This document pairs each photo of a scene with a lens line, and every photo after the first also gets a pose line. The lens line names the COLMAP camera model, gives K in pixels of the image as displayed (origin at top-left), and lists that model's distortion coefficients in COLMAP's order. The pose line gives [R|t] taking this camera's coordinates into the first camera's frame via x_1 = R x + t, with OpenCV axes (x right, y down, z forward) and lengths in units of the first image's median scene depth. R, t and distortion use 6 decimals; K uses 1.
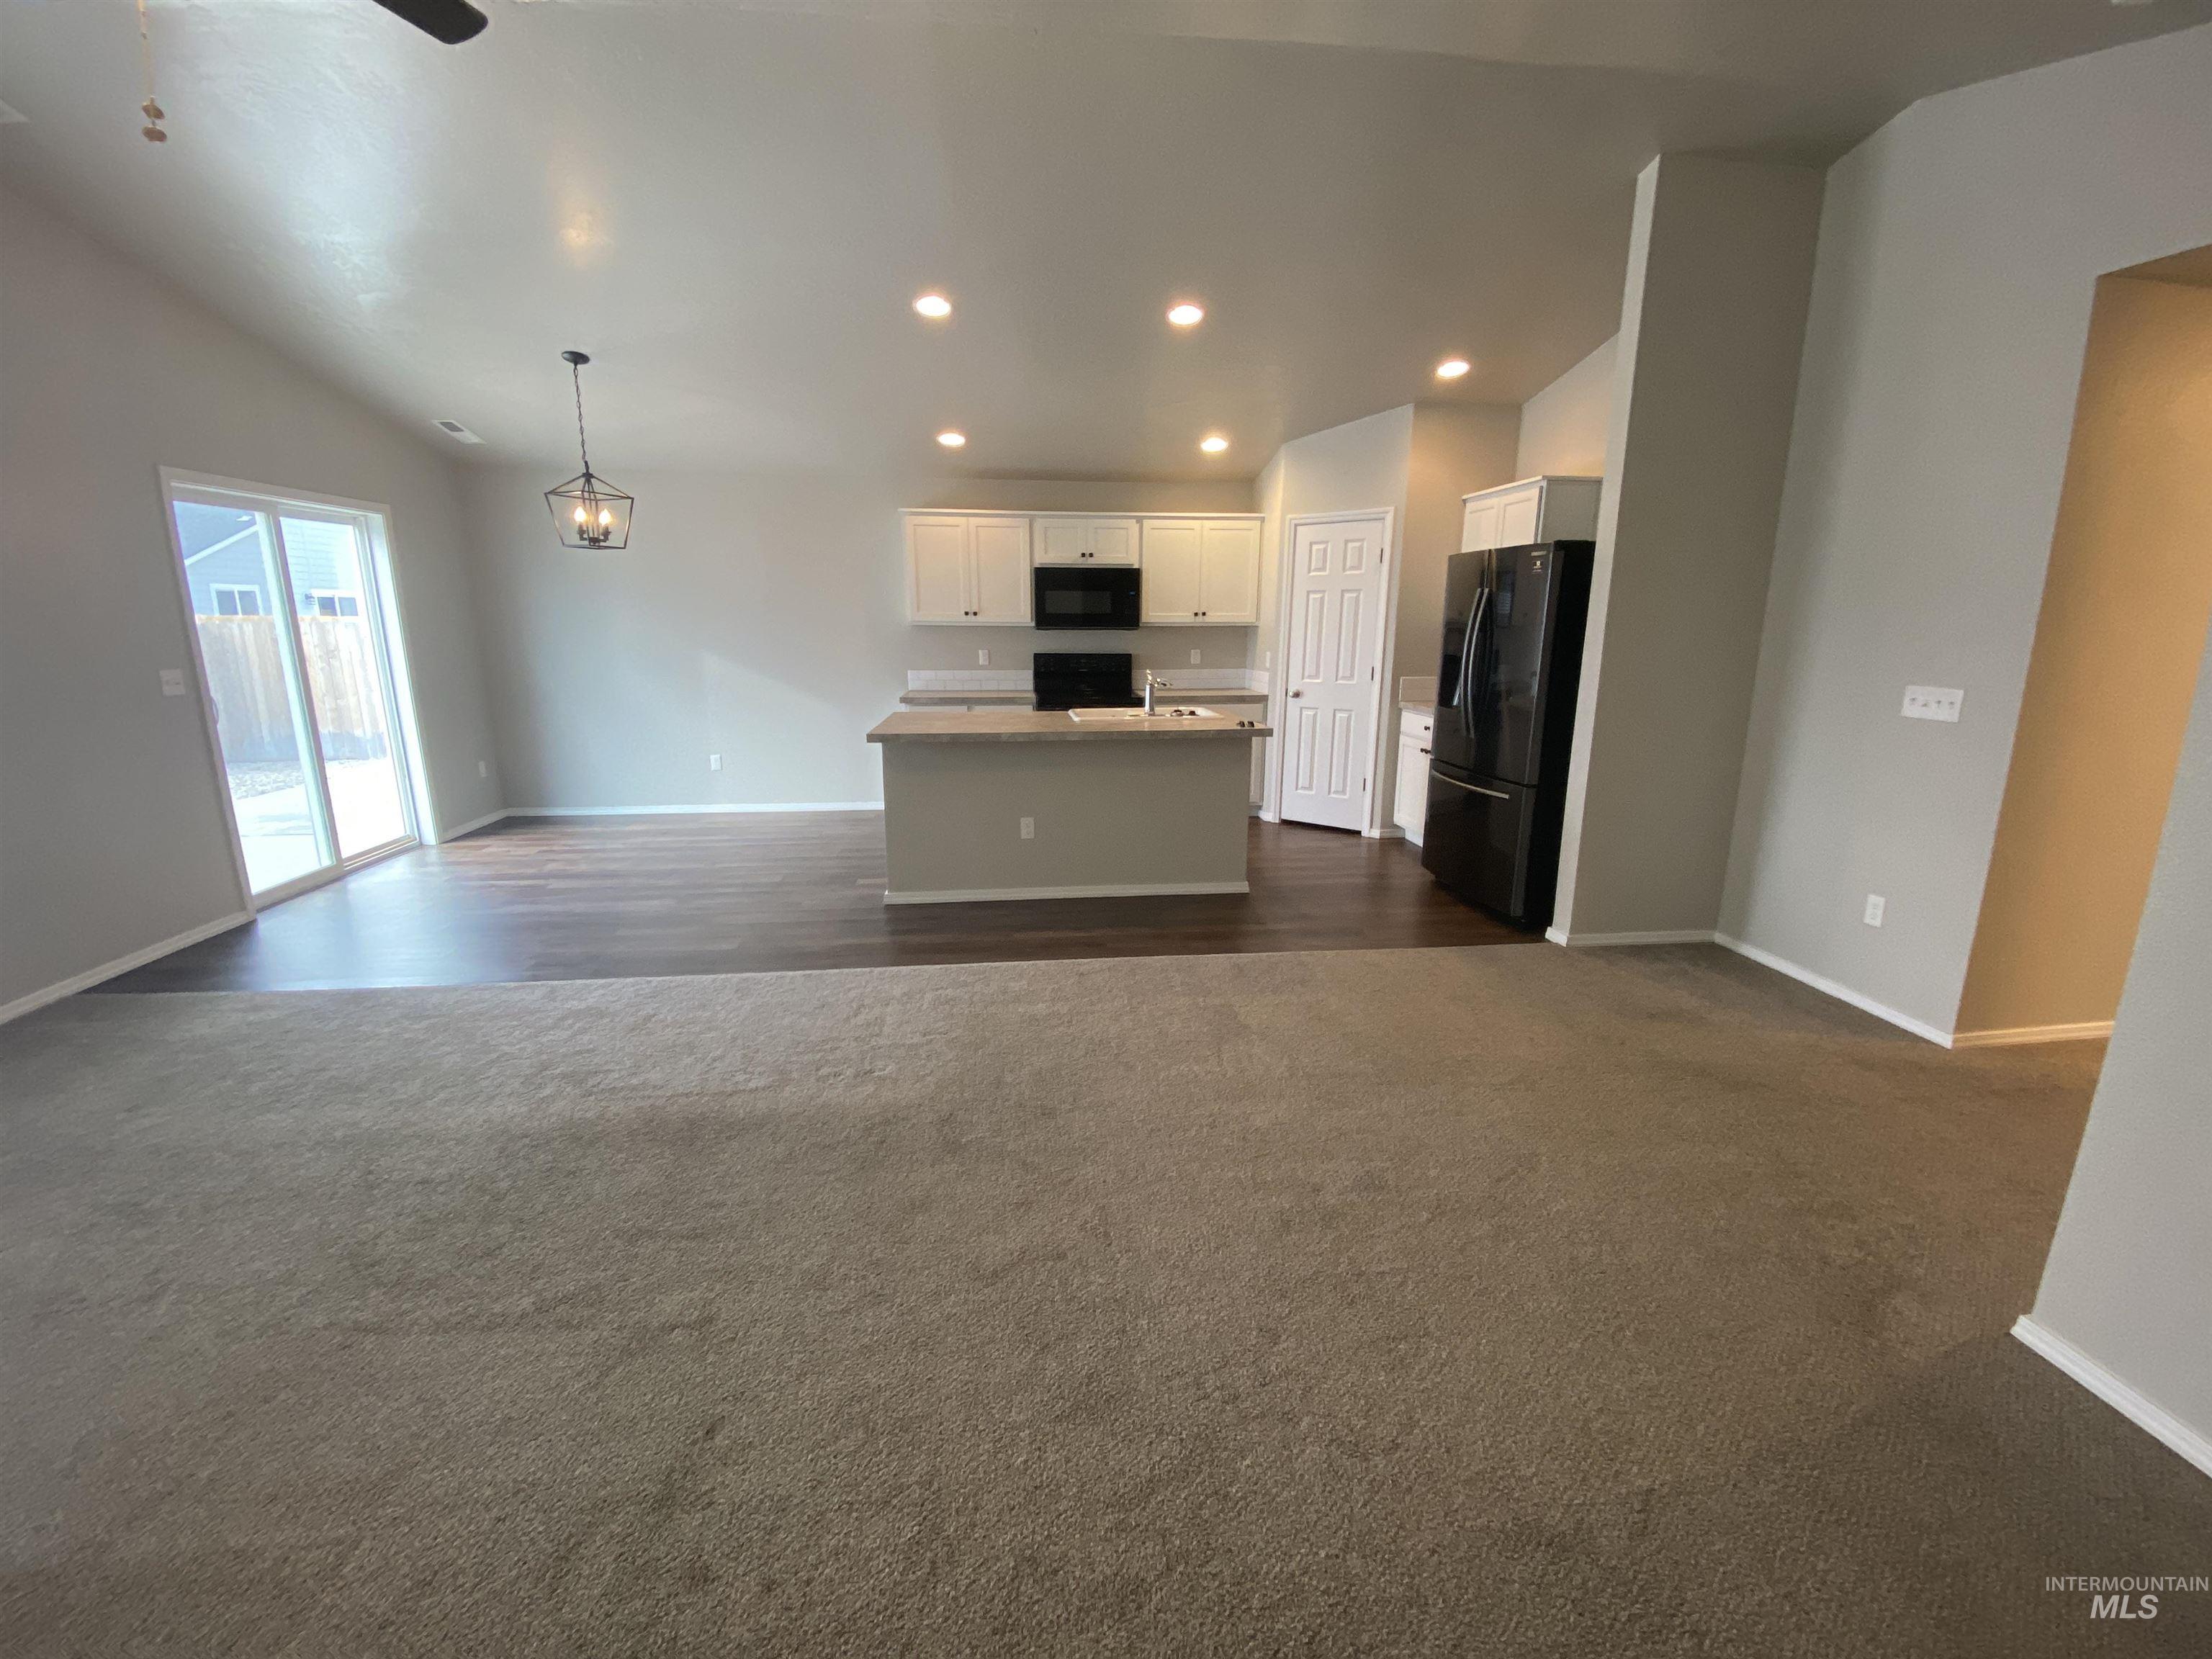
lens RADIAL K [[888.0, 0, 1081.5], [0, 888.0, 830.6], [0, 0, 1]] dist [0.016347, -0.000418]
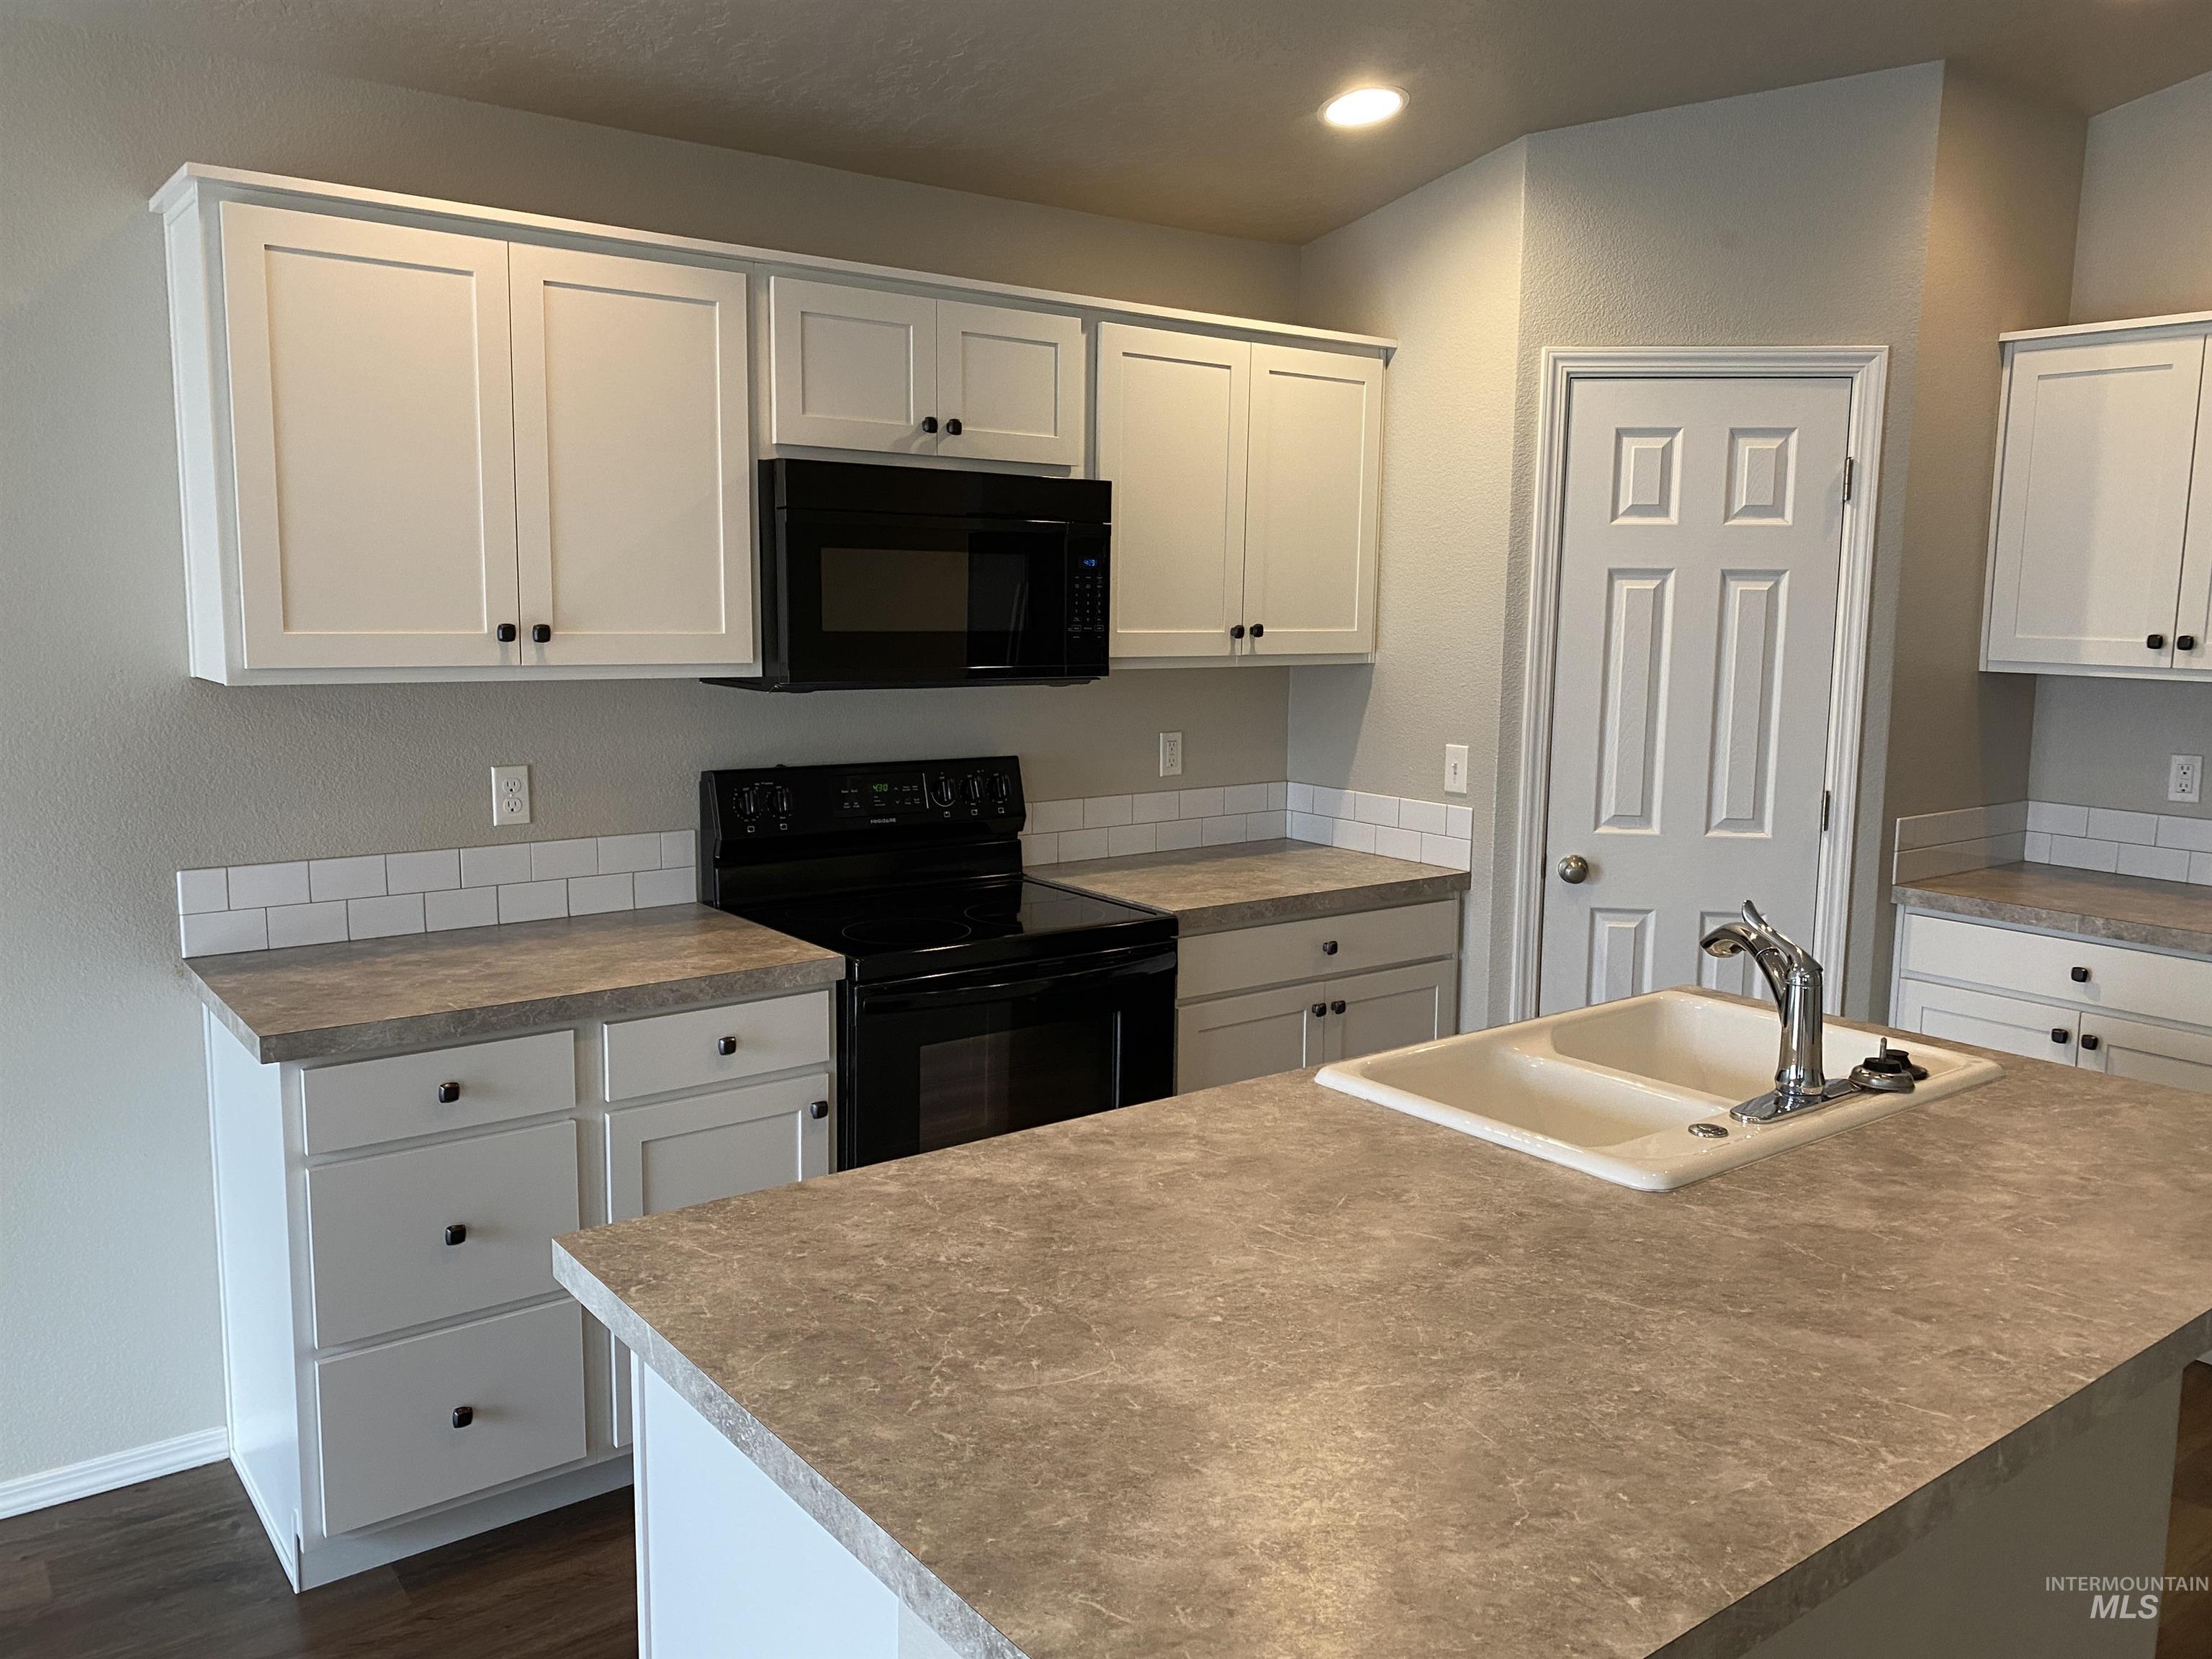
lens RADIAL K [[1677.2, 0, 1106.1], [0, 1677.2, 818.8], [0, 0, 1]] dist [0.054105, -0.058021]
pose [[0.840798, -0.061959, 0.537791, -0.245504], [0.111462, 0.991957, -0.059980, -0.153119], [-0.529749, 0.110374, 0.840942, 0.552546]]
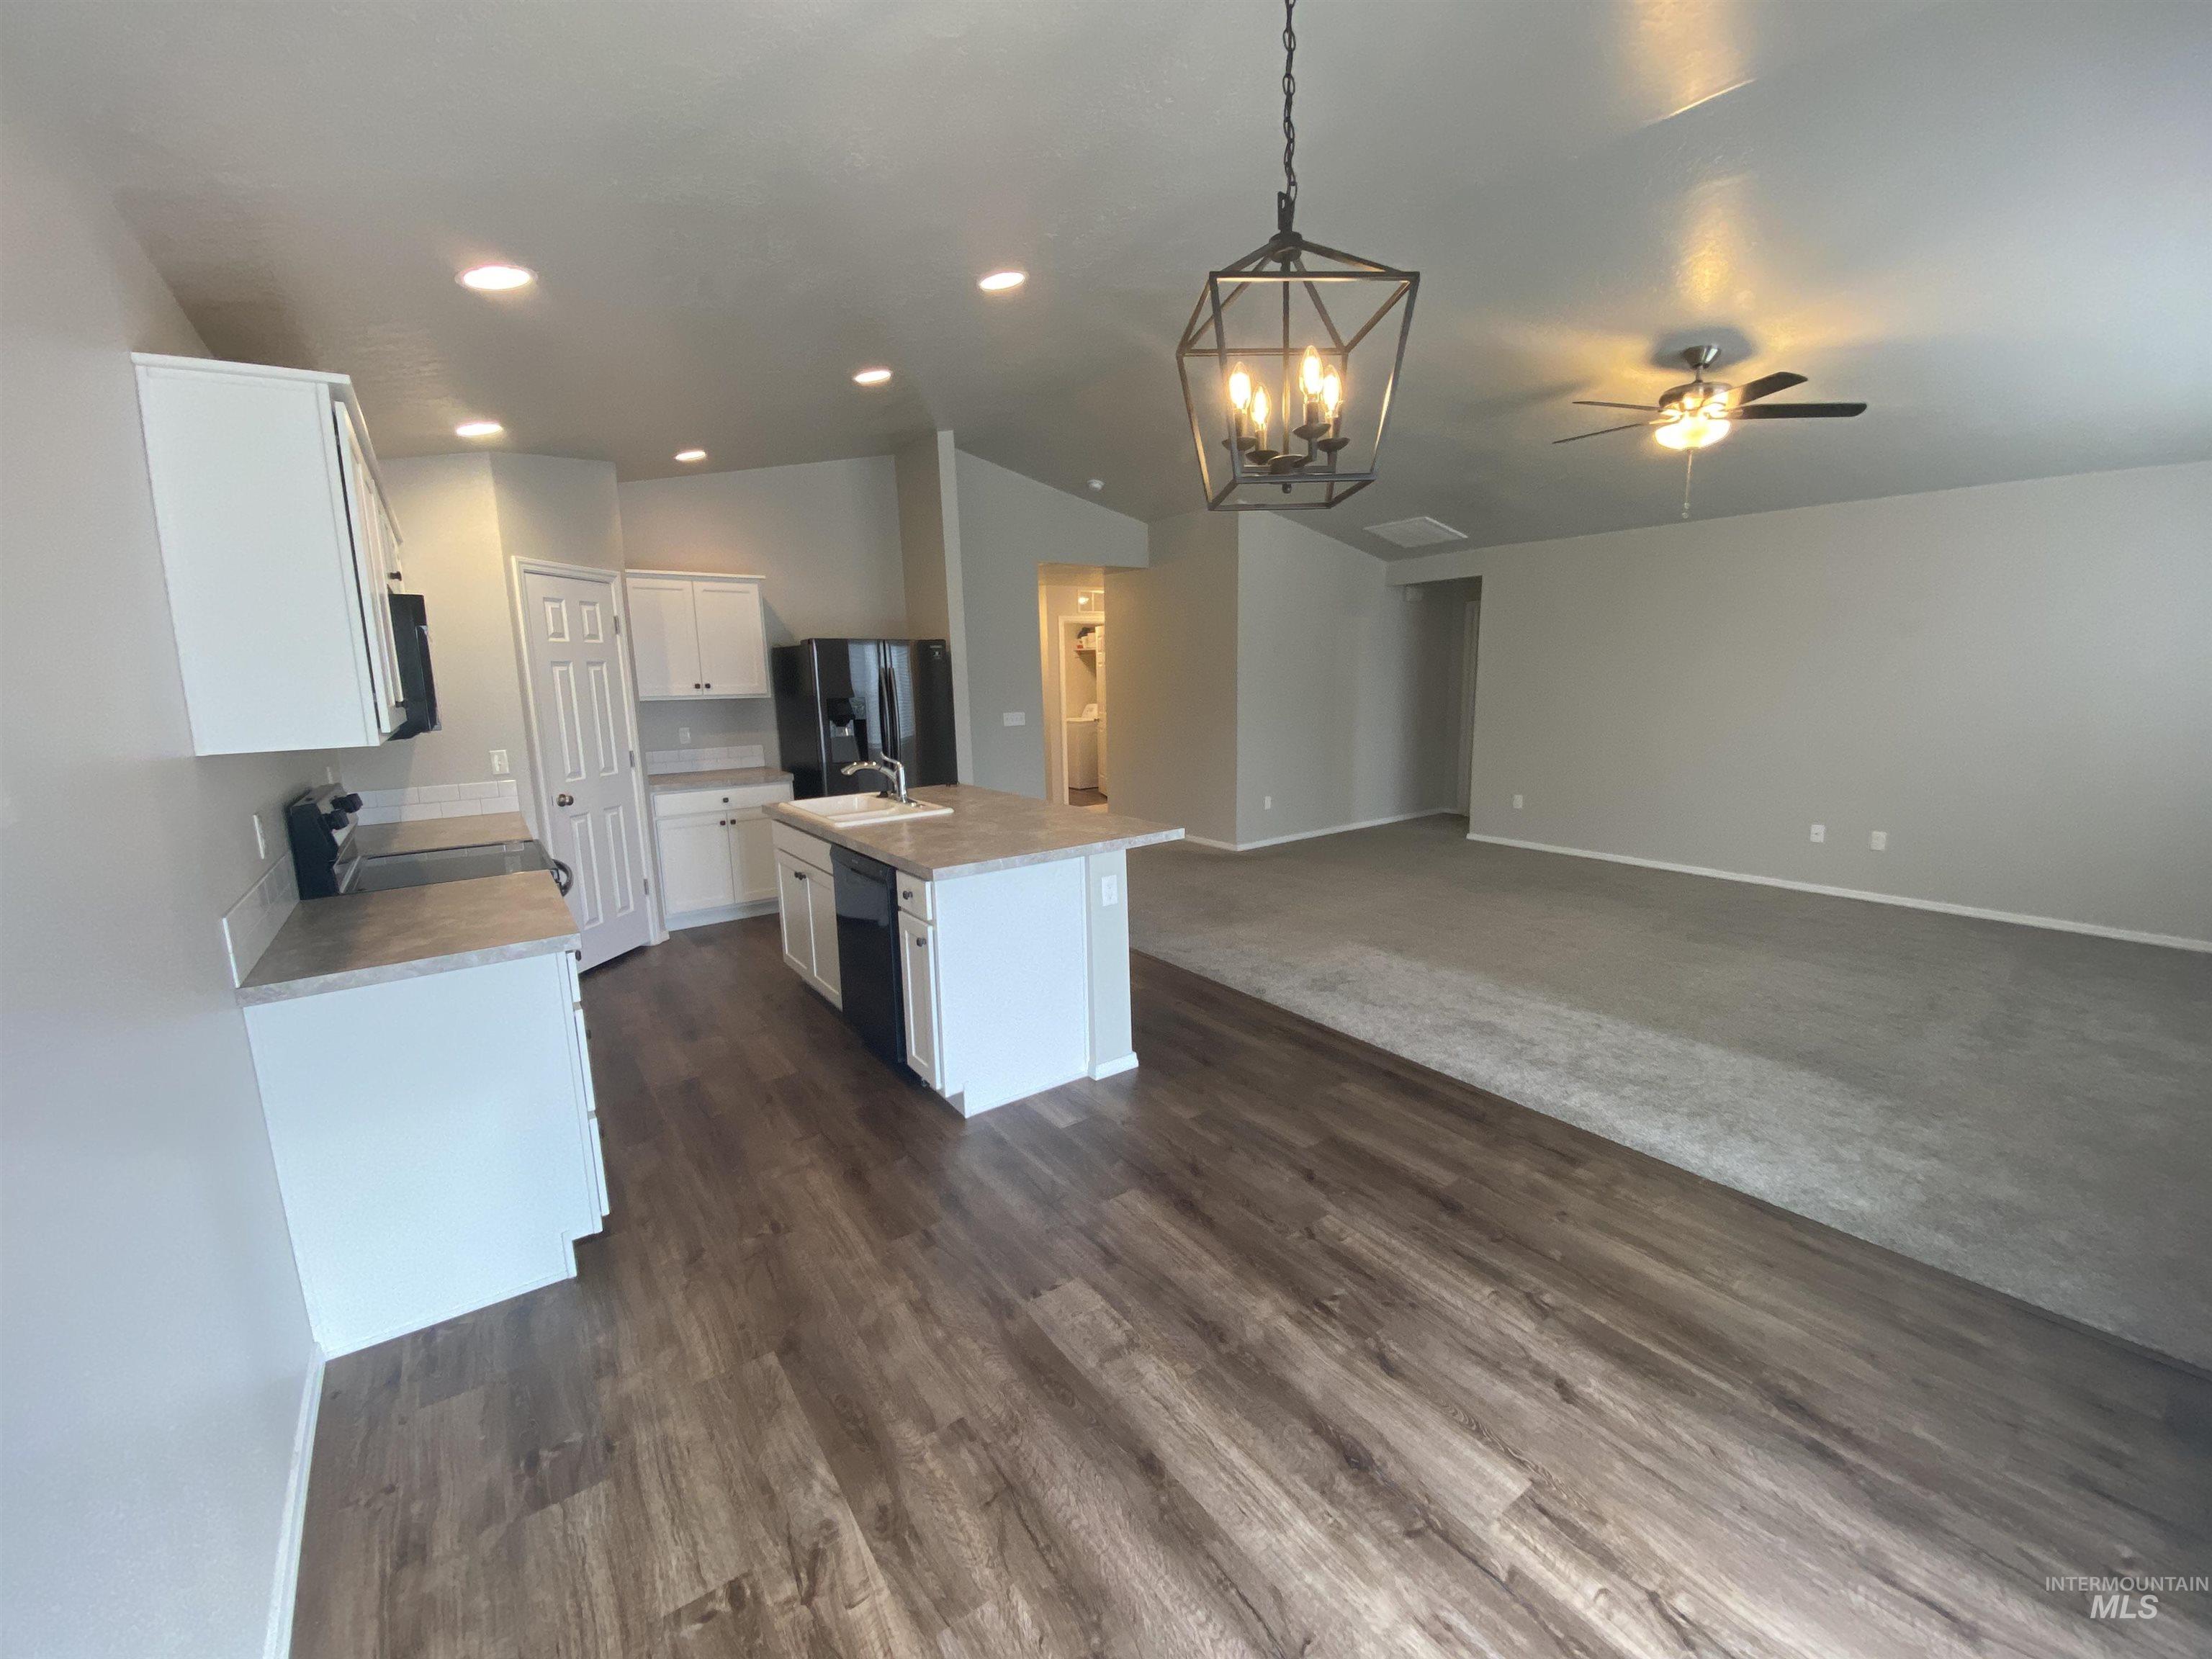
lens RADIAL K [[900.3, 0, 1125.9], [0, 900.3, 824.8], [0, 0, 1]] dist [-0.005227, -0.001390]
pose [[-0.534189, -0.134255, 0.834636, -0.614911], [0.213007, 0.934077, 0.286580, -0.245477], [-0.818089, 0.330871, -0.470377, 0.966515]]
